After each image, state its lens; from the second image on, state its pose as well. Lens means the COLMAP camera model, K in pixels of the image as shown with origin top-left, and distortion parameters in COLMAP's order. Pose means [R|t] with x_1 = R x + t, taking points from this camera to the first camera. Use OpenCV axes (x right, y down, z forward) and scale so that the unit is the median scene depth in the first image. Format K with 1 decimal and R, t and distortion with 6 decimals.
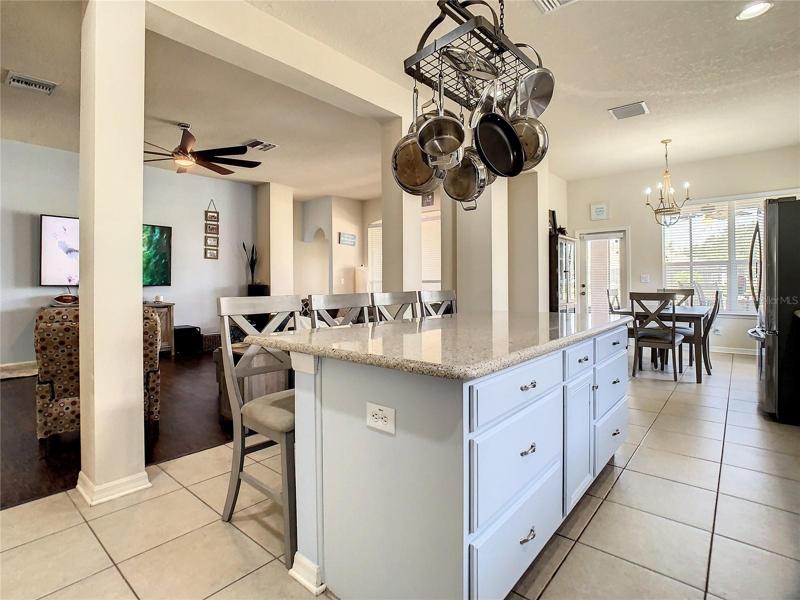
lens RADIAL K [[409.3, 0, 398.6], [0, 409.3, 281.7], [0, 0, 1]] dist [-0.030771, 0.002242]
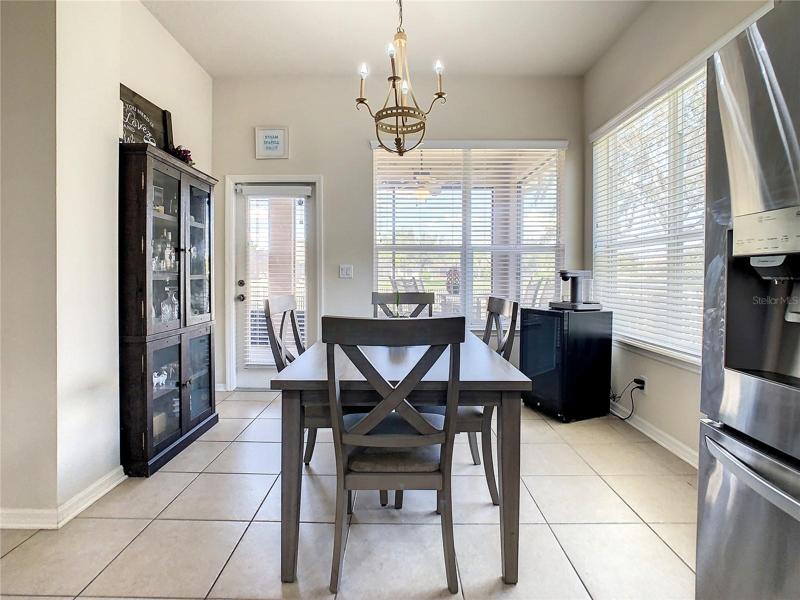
lens RADIAL K [[409.3, 0, 398.6], [0, 409.3, 281.7], [0, 0, 1]] dist [-0.030771, 0.002242]
pose [[0.759792, -0.000249, 0.650166, 0.303092], [-0.010976, 0.999852, 0.013210, -0.001052], [-0.650074, -0.017173, 0.759677, 0.533409]]
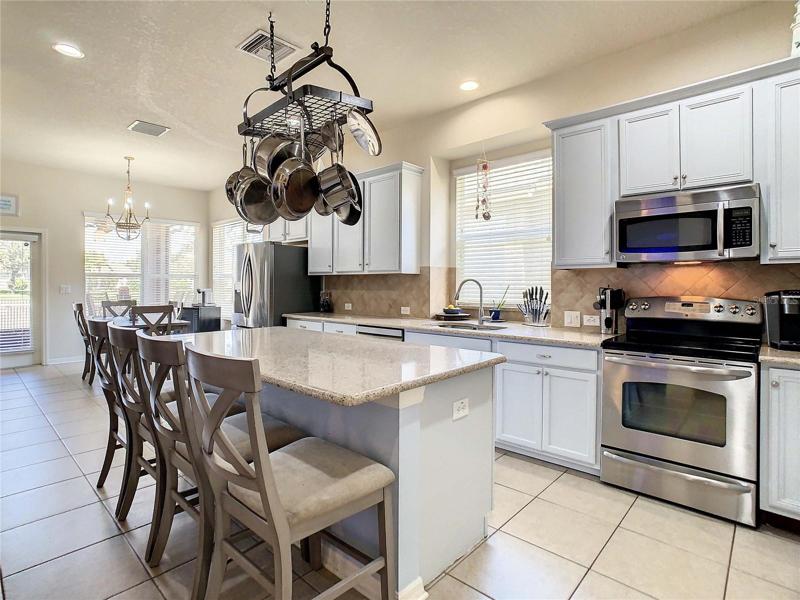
lens RADIAL K [[425.1, 0, 376.4], [0, 425.1, 285.5], [0, 0, 1]] dist [-0.004953, -0.000029]
pose [[0.074359, 0.005327, 0.997217, -0.304517], [-0.010067, 0.999939, -0.004591, -0.018919], [-0.997181, -0.009697, 0.074408, 0.228619]]
